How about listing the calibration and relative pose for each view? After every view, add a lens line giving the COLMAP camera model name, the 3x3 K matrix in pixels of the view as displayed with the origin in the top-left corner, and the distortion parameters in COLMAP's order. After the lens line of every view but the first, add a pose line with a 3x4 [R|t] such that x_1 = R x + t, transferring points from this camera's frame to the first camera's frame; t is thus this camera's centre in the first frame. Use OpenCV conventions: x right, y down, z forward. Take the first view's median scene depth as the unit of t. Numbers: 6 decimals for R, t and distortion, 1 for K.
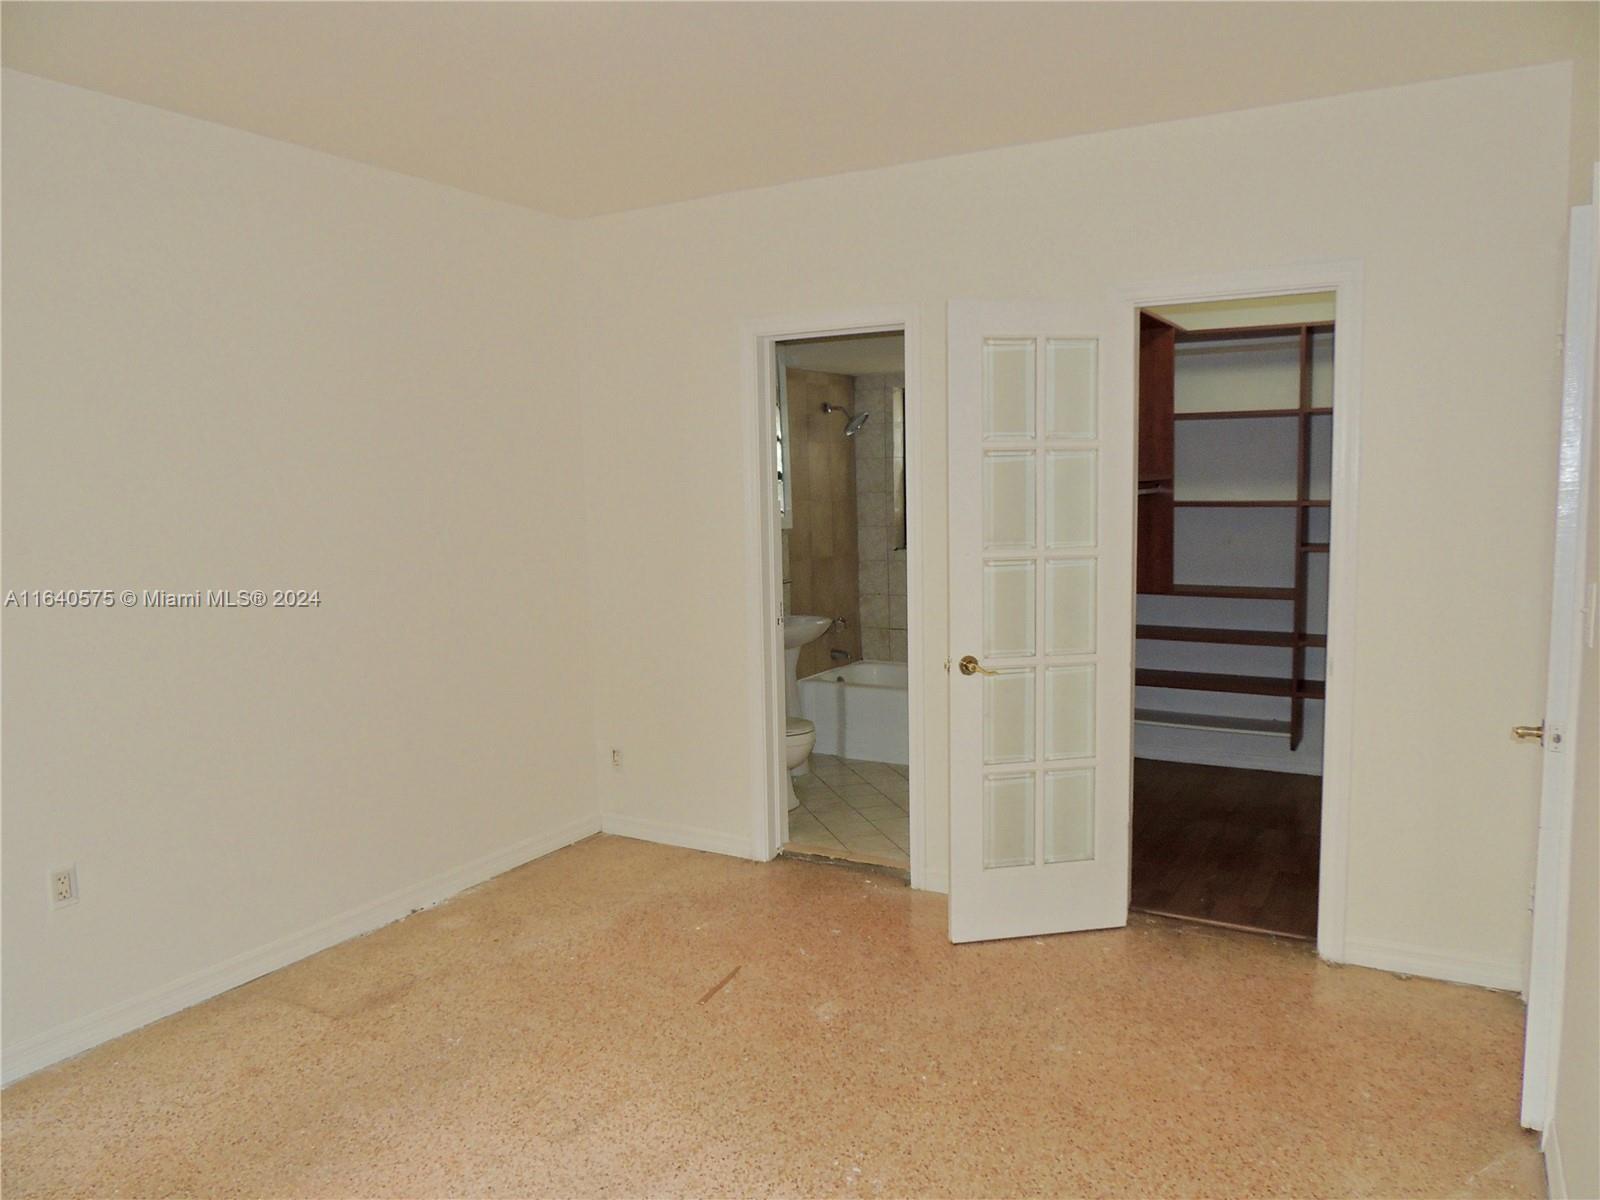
lens RADIAL K [[1141.1, 0, 800.0], [0, 1141.1, 598.2], [0, 0, 1]] dist [-0.018466, -0.001042]
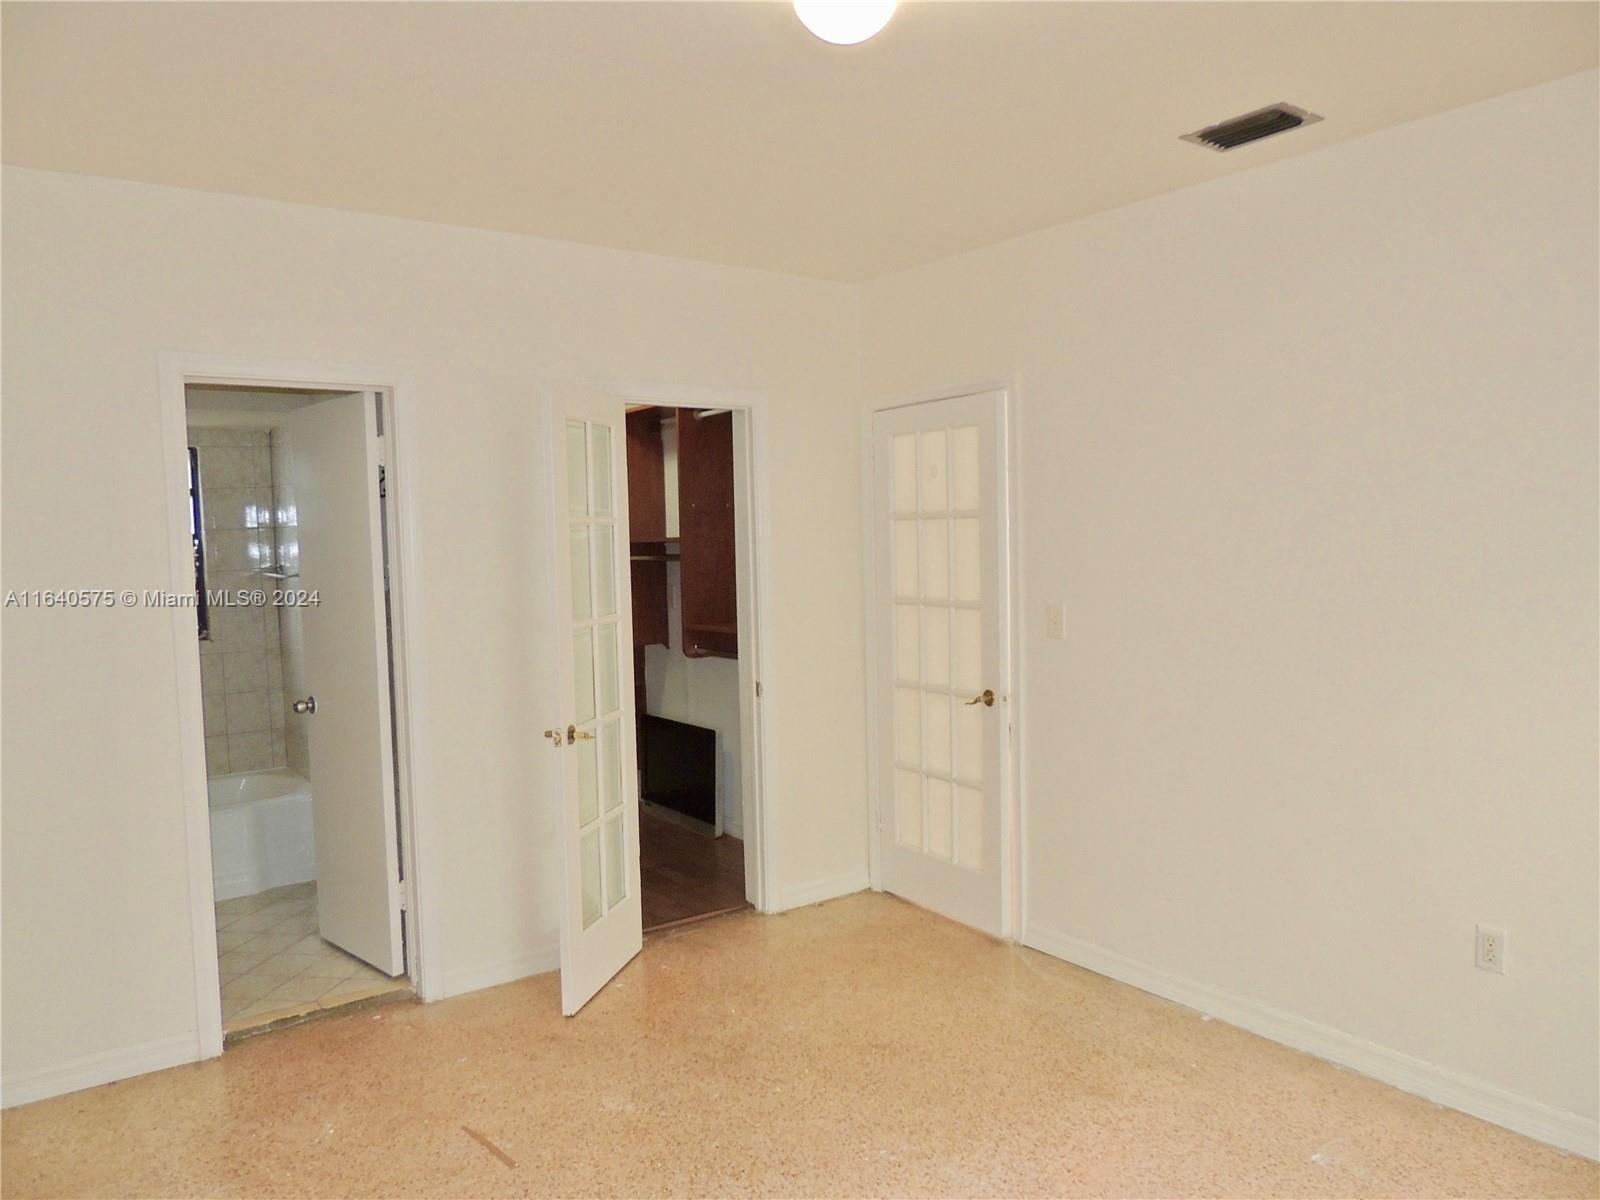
lens RADIAL K [[1147.2, 0, 803.6], [0, 1147.2, 600.3], [0, 0, 1]] dist [-0.011704, 0.005279]
pose [[0.410898, -0.045018, 0.910569, -0.700346], [0.110414, 0.993885, -0.000688, -0.032825], [-0.904971, 0.100822, 0.413356, 0.389660]]
